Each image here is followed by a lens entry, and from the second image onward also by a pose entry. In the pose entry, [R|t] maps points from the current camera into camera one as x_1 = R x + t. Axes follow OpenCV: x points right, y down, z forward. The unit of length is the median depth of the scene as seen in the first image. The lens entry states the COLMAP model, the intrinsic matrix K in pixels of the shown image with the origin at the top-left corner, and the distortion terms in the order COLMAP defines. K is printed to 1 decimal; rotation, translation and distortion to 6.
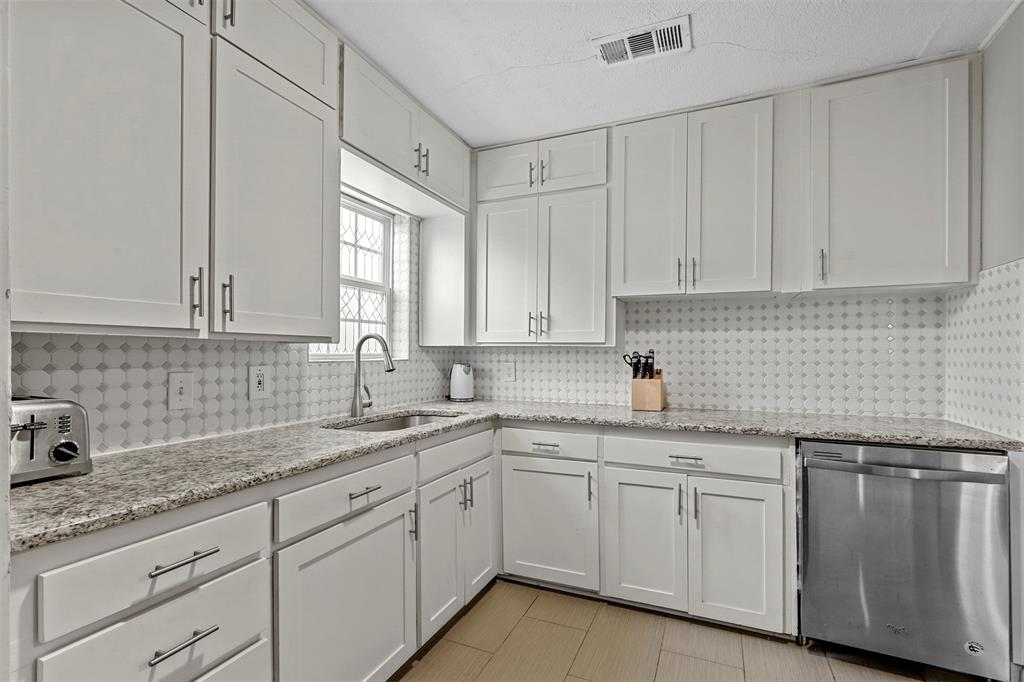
lens RADIAL K [[459.7, 0, 508.9], [0, 459.7, 351.4], [0, 0, 1]] dist [0.002047, -0.000172]
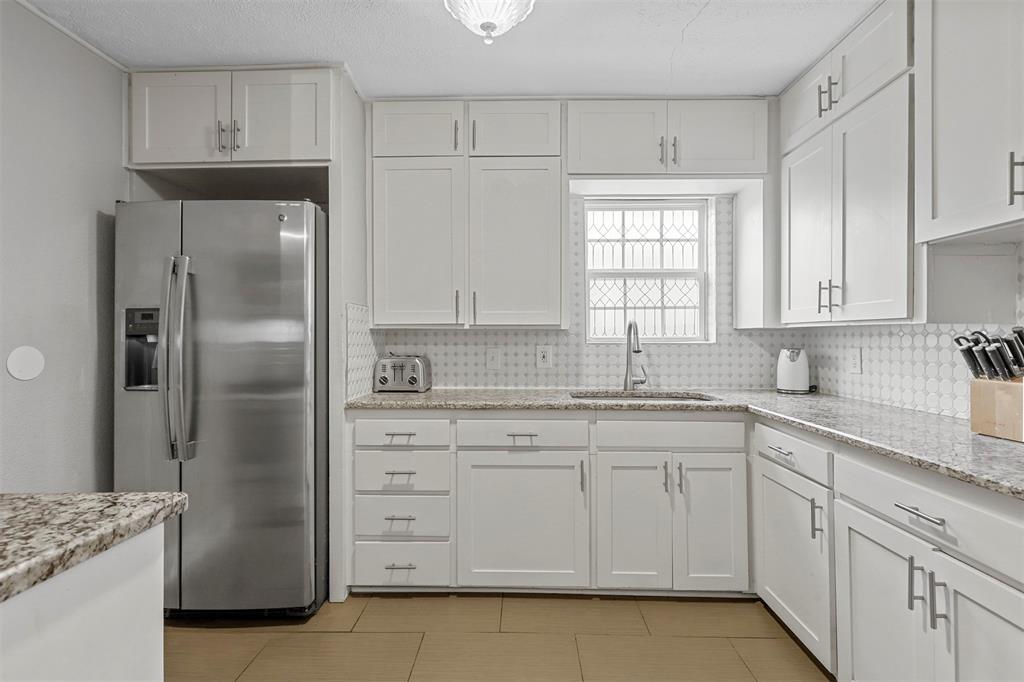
lens RADIAL K [[459.7, 0, 520.2], [0, 459.7, 337.2], [0, 0, 1]] dist [0.002047, -0.000172]
pose [[0.408344, -0.004735, -0.912816, 0.652514], [0.005695, 0.999980, -0.002640, 0.007129], [0.912810, -0.004120, 0.408363, 0.281251]]
